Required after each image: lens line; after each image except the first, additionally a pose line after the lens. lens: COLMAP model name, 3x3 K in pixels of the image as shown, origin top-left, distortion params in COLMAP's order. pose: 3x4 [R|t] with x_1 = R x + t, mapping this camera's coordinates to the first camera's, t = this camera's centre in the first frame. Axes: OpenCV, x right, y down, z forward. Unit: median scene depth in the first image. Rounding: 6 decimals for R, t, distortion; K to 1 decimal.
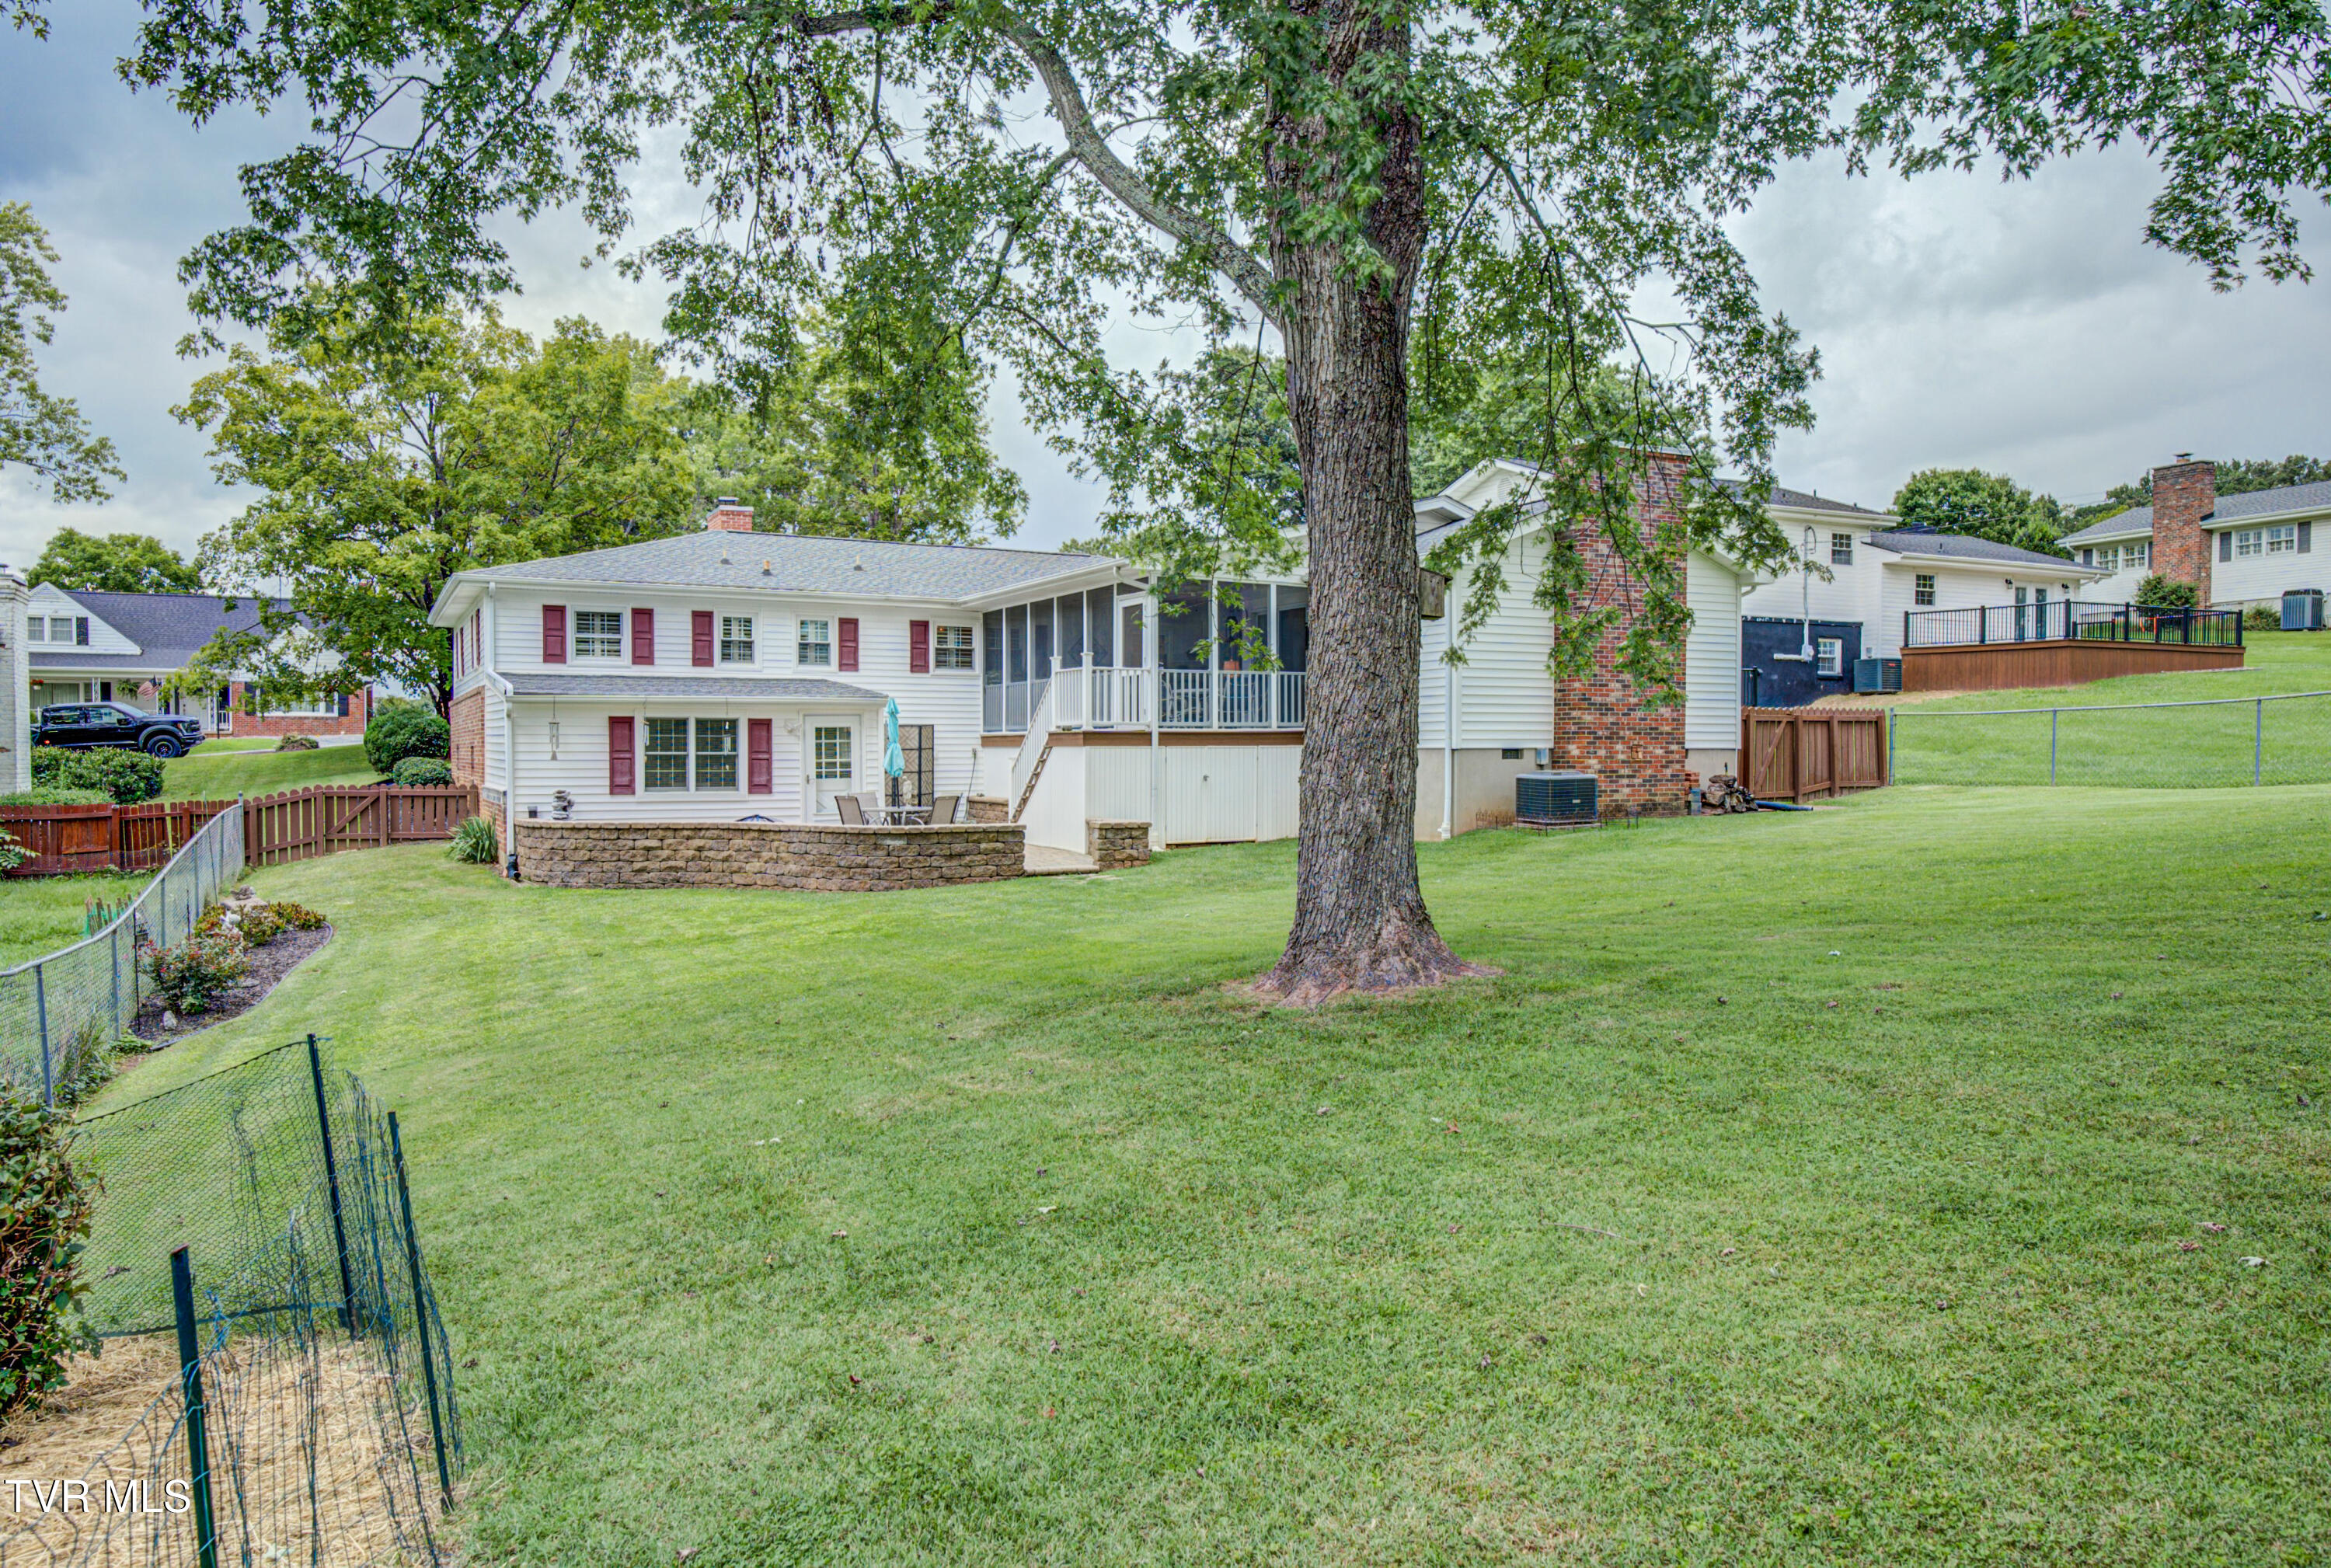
lens RADIAL K [[1656.0, 0, 1165.5], [0, 1656.0, 784.0], [0, 0, 1]] dist [-0.002396, -0.000554]
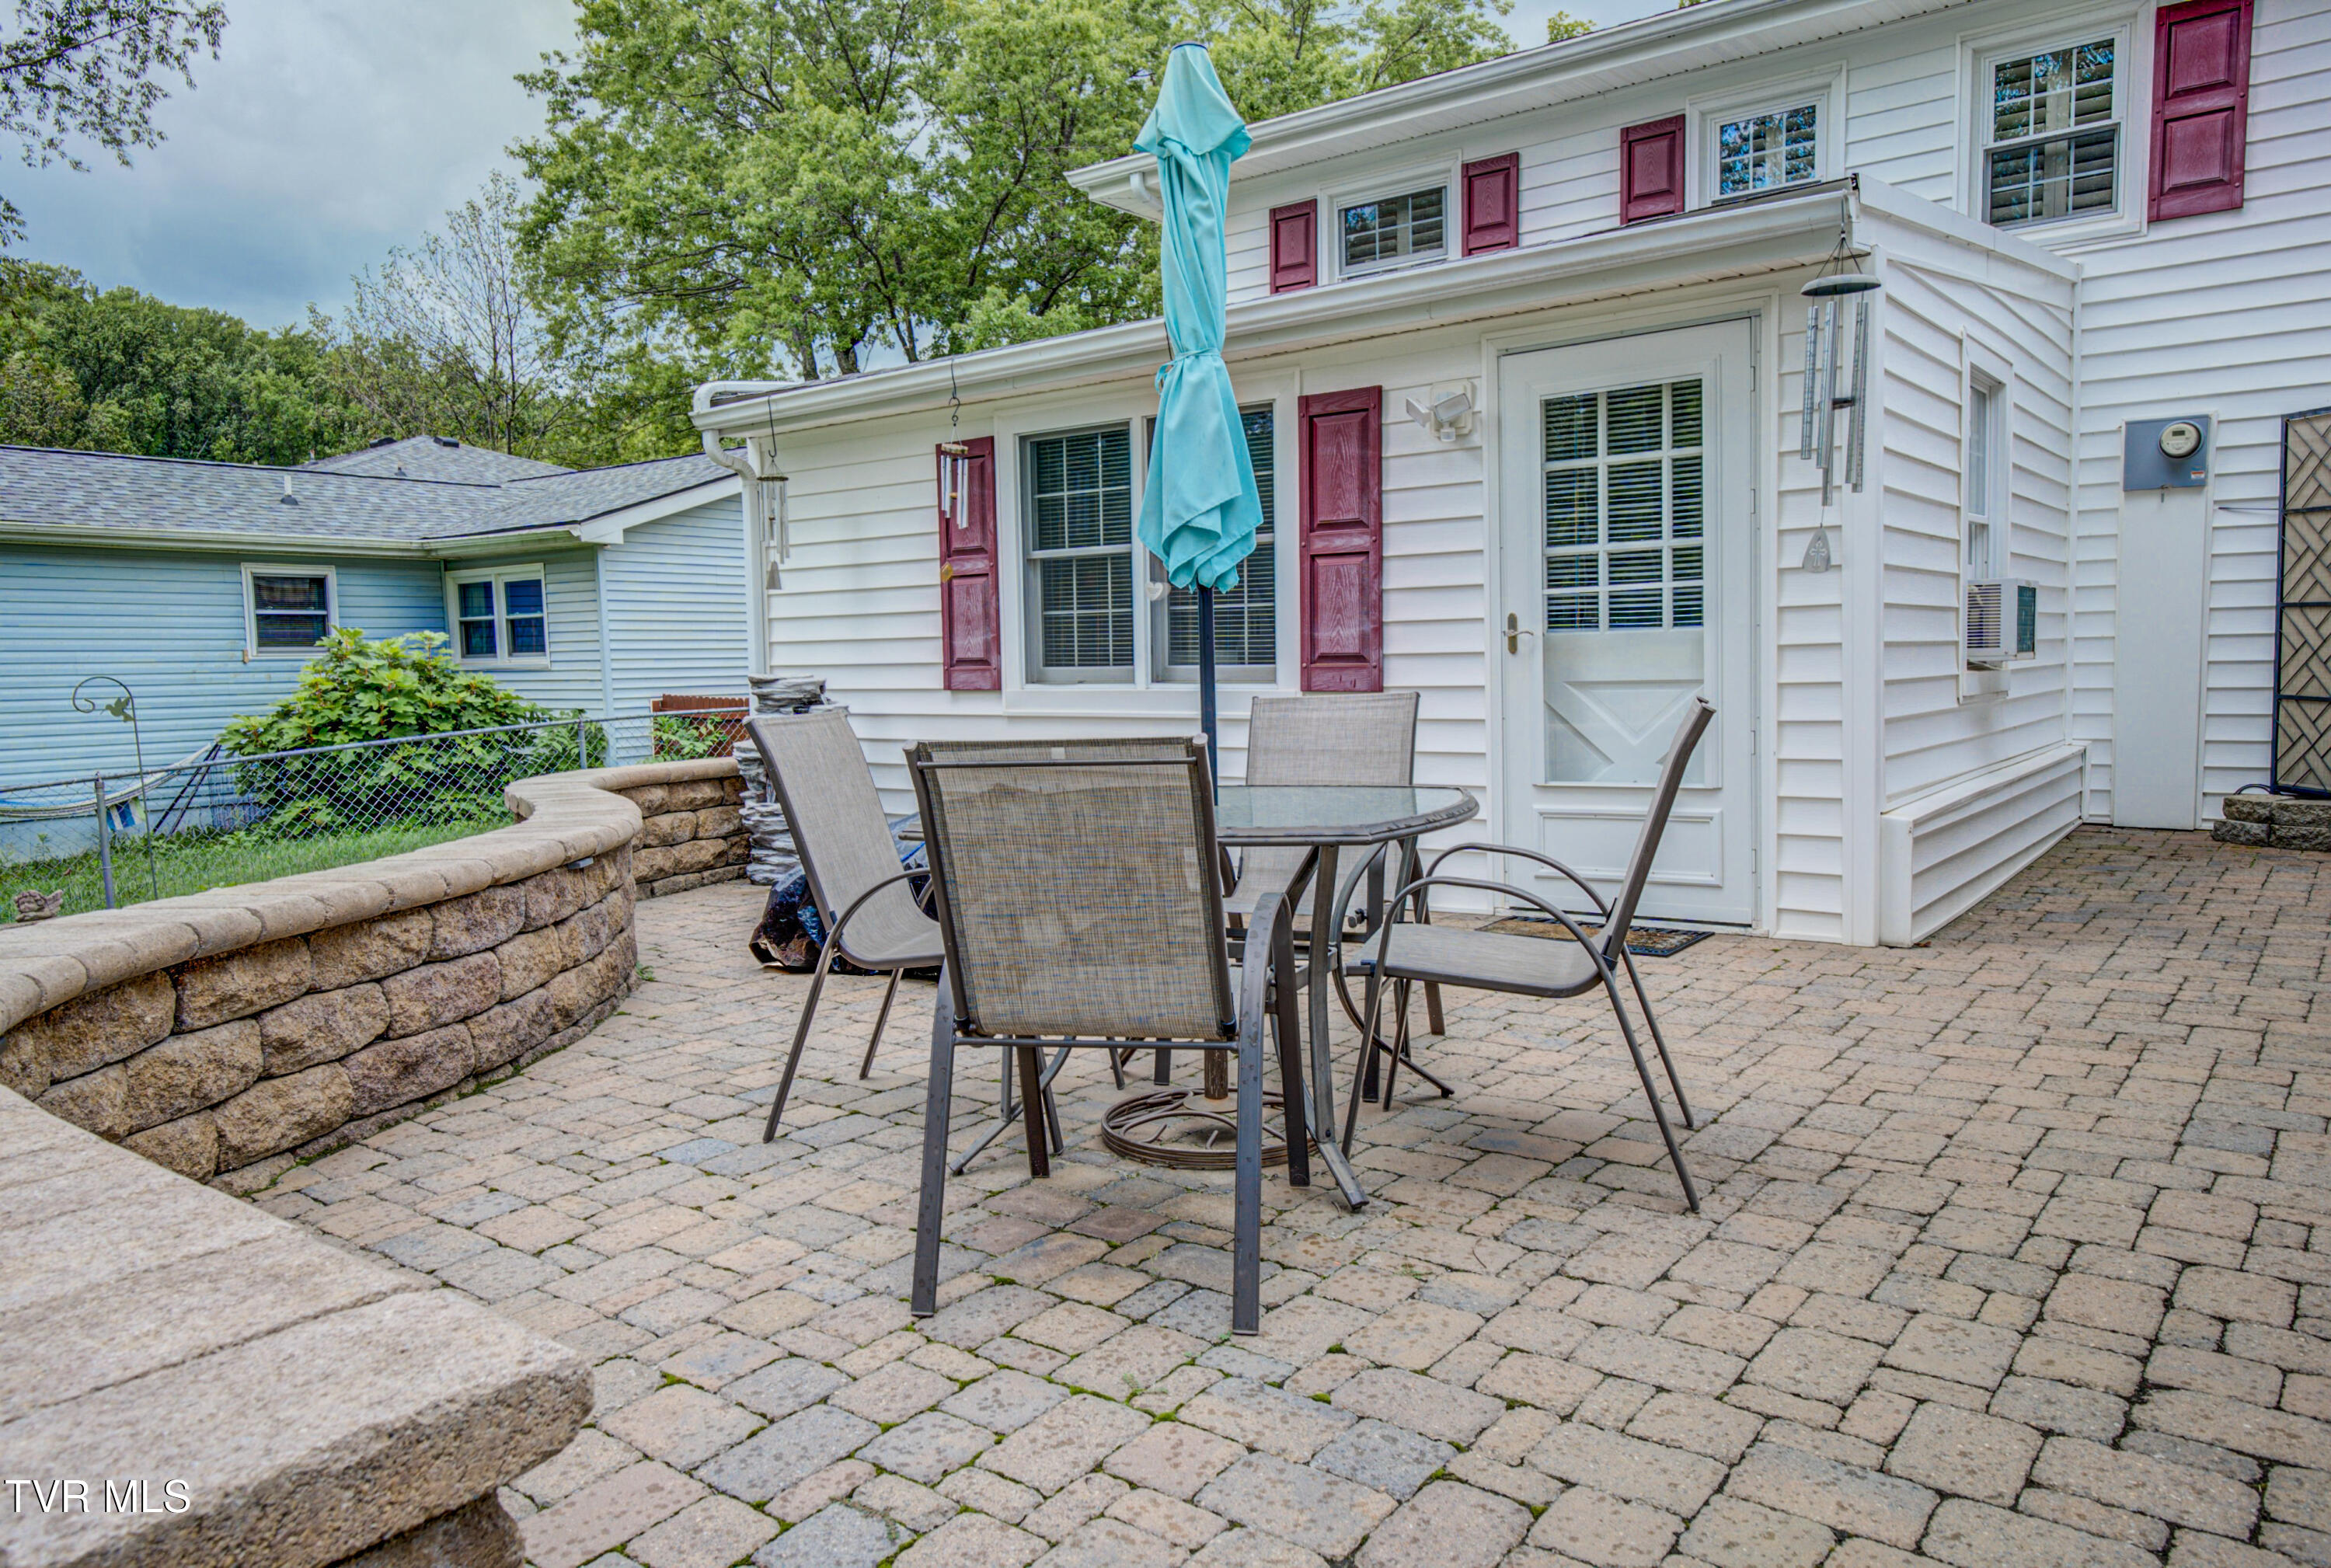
lens RADIAL K [[1592.7, 0, 1165.5], [0, 1592.7, 784.0], [0, 0, 1]] dist [-0.024336, 0.045647]
pose [[0.420237, 0.065177, -0.905071, -0.031079], [0.000683, 0.997394, 0.072143, 0.002198], [0.907414, -0.030935, 0.419097, 0.801626]]
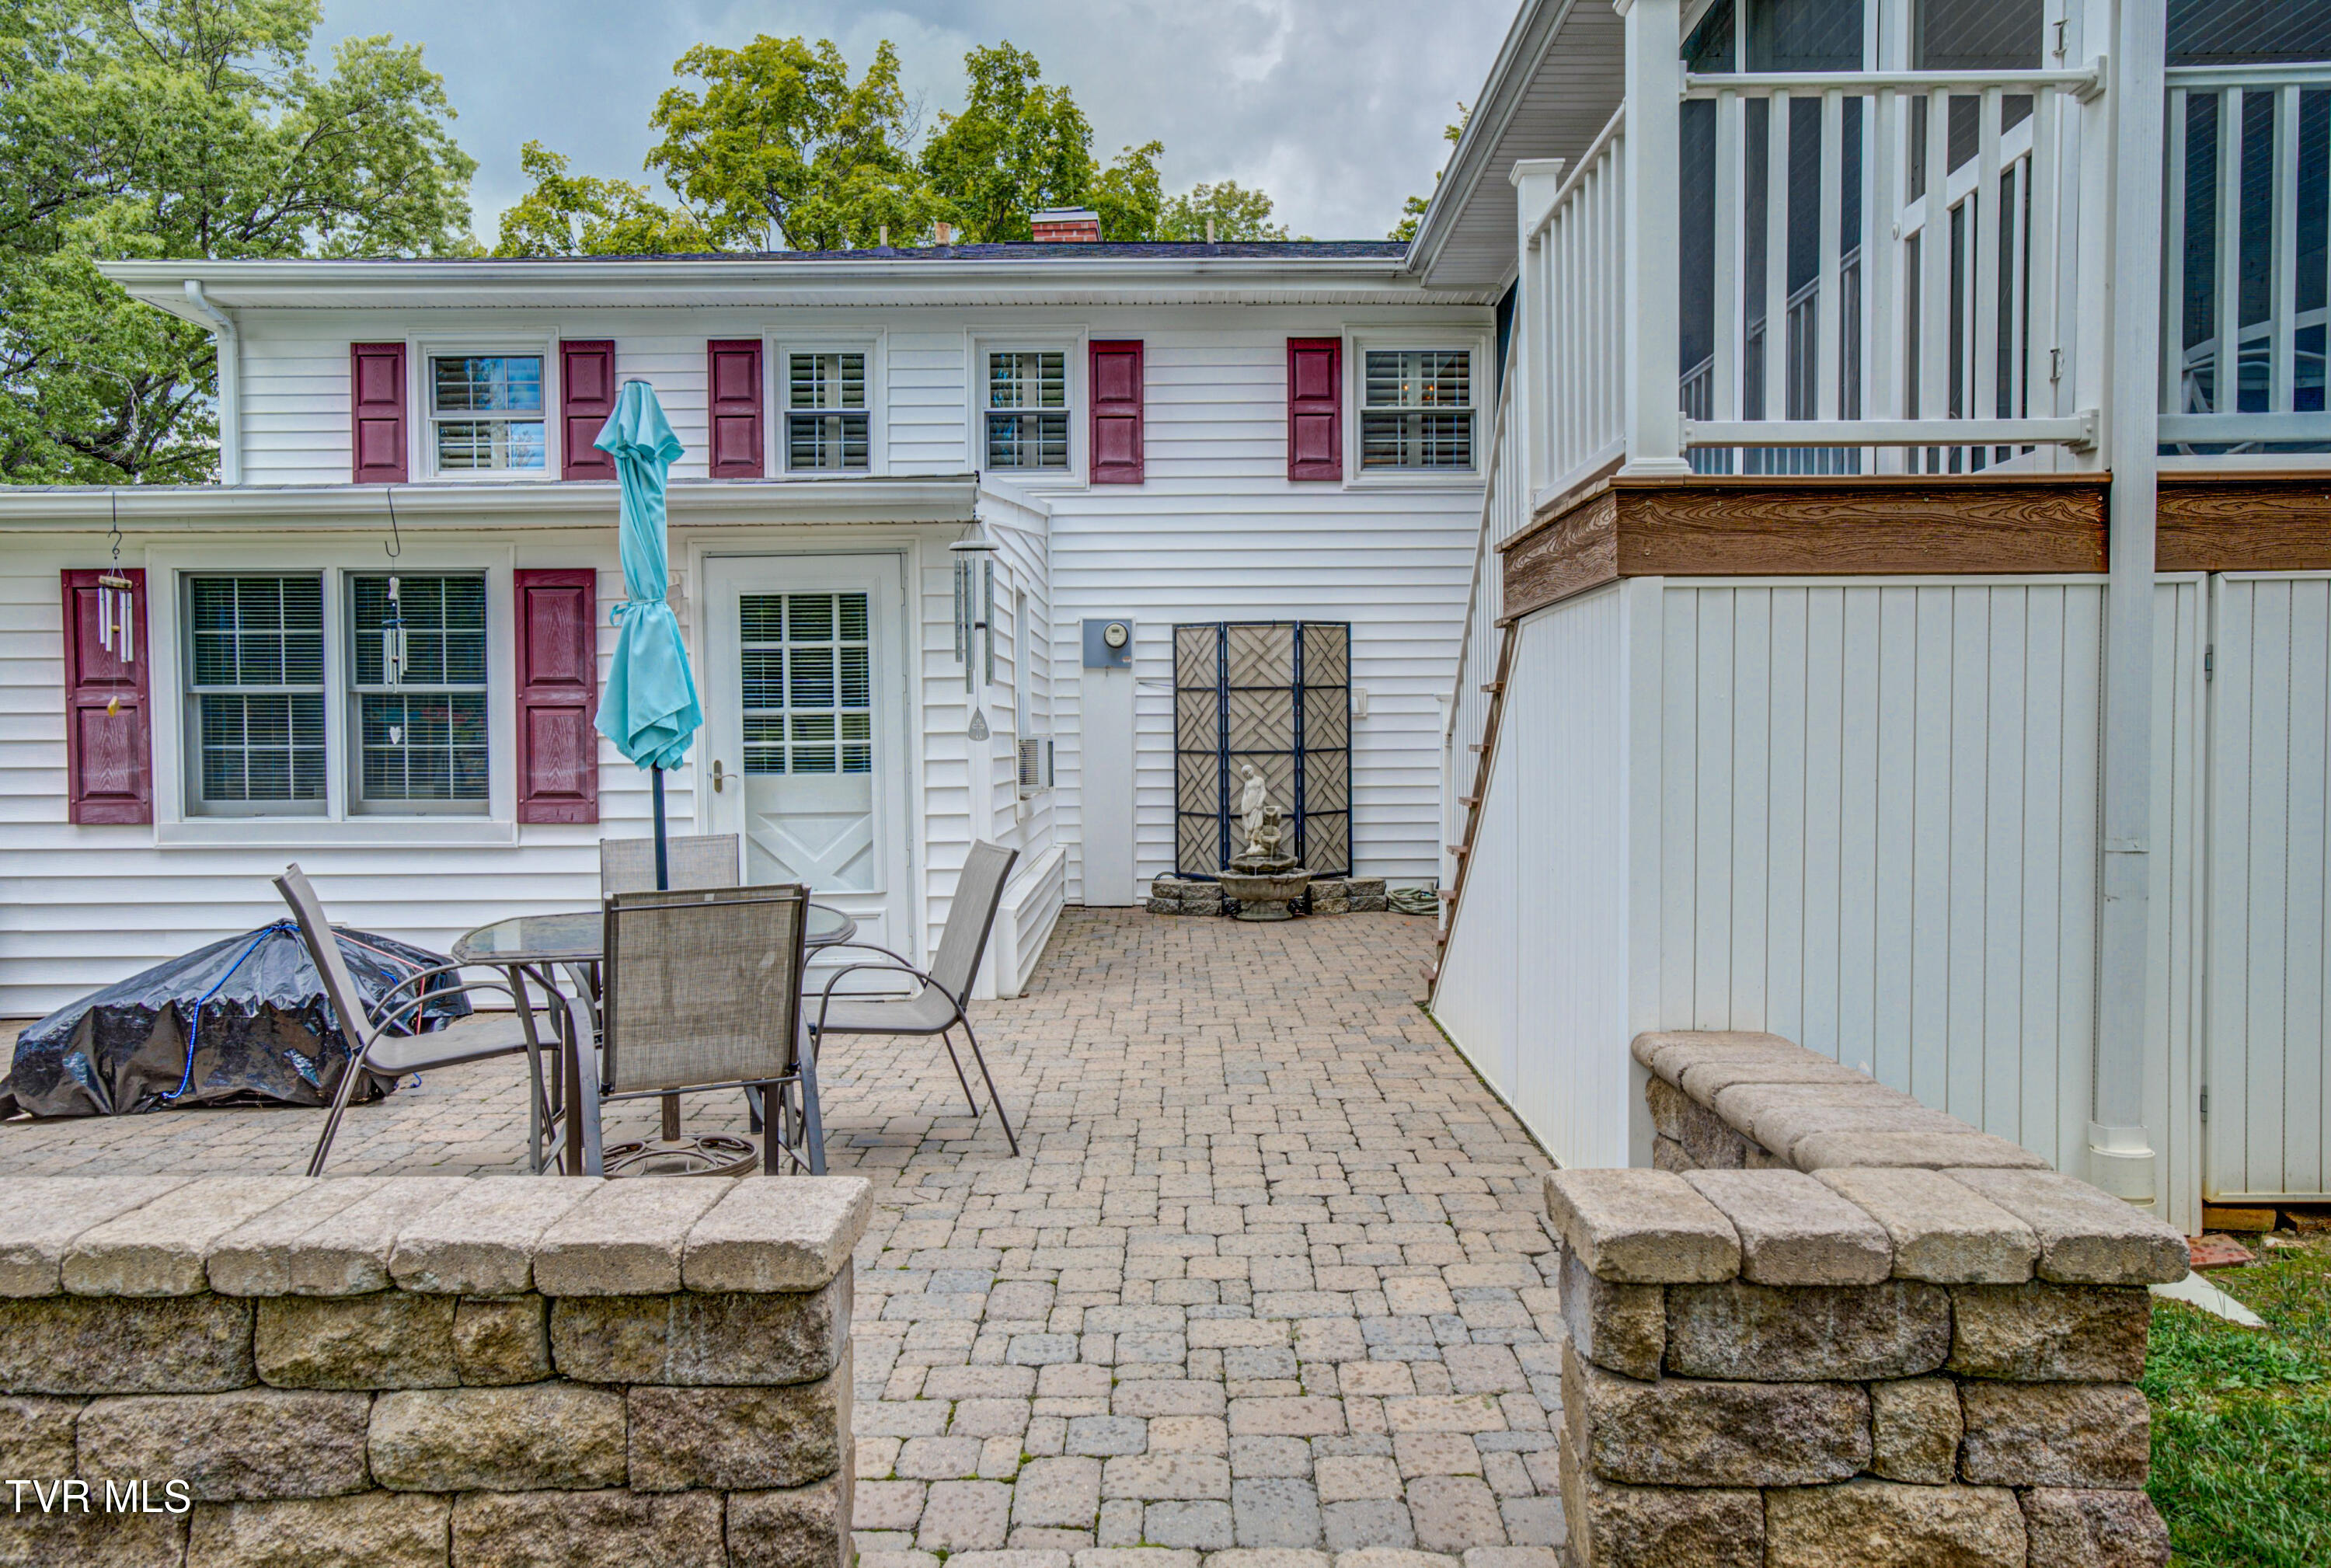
lens RADIAL K [[1592.7, 0, 1165.5], [0, 1592.7, 784.0], [0, 0, 1]] dist [-0.024336, 0.045647]
pose [[0.886968, 0.006736, -0.461781, -0.016130], [-0.002356, 0.999947, 0.010061, -0.003917], [0.461824, -0.007836, 0.886937, 0.733913]]
